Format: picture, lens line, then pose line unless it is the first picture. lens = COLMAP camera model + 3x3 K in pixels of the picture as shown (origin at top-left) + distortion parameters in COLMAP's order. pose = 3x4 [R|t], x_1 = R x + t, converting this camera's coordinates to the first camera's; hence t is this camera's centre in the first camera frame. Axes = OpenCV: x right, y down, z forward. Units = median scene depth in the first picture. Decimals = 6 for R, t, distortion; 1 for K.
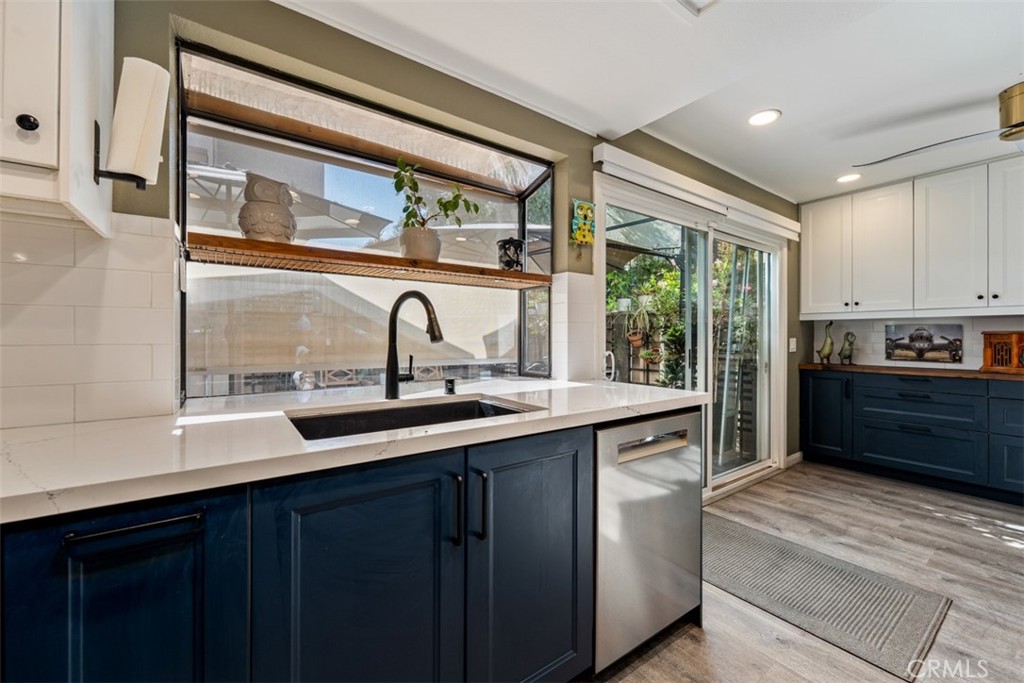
lens RADIAL K [[408.1, 0, 511.2], [0, 408.1, 336.6], [0, 0, 1]] dist [-0.000721, -0.000170]
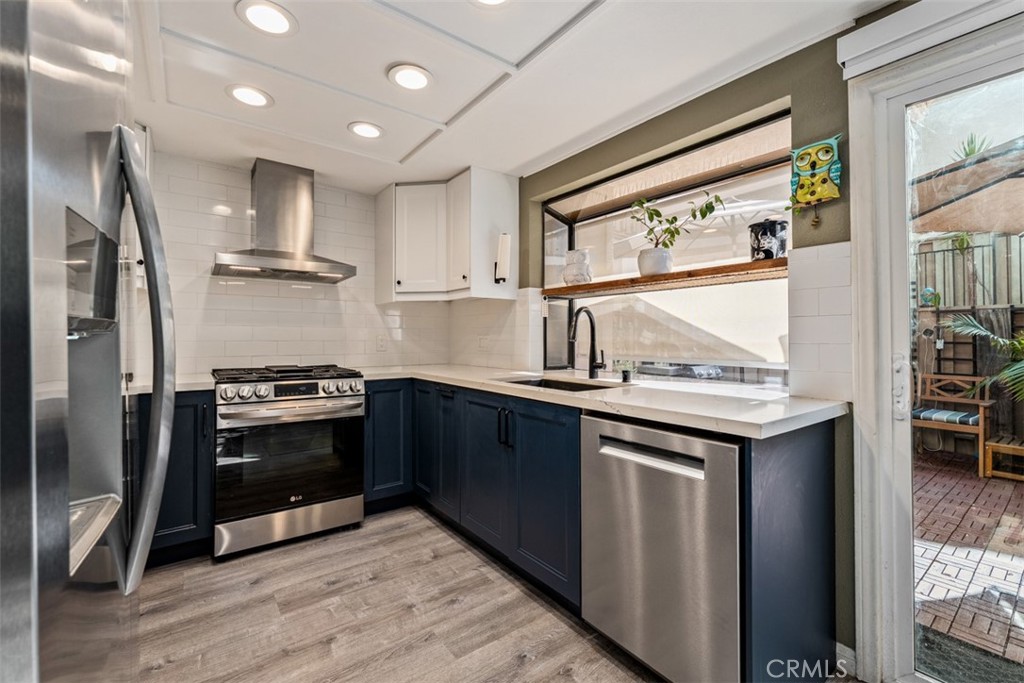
lens RADIAL K [[433.5, 0, 512.7], [0, 433.5, 330.0], [0, 0, 1]] dist [0.001147, 0.000128]
pose [[0.019439, -0.017684, -0.999655, 0.905132], [0.000403, 0.999844, -0.017680, 0.001449], [0.999811, -0.000059, 0.019444, 0.471116]]
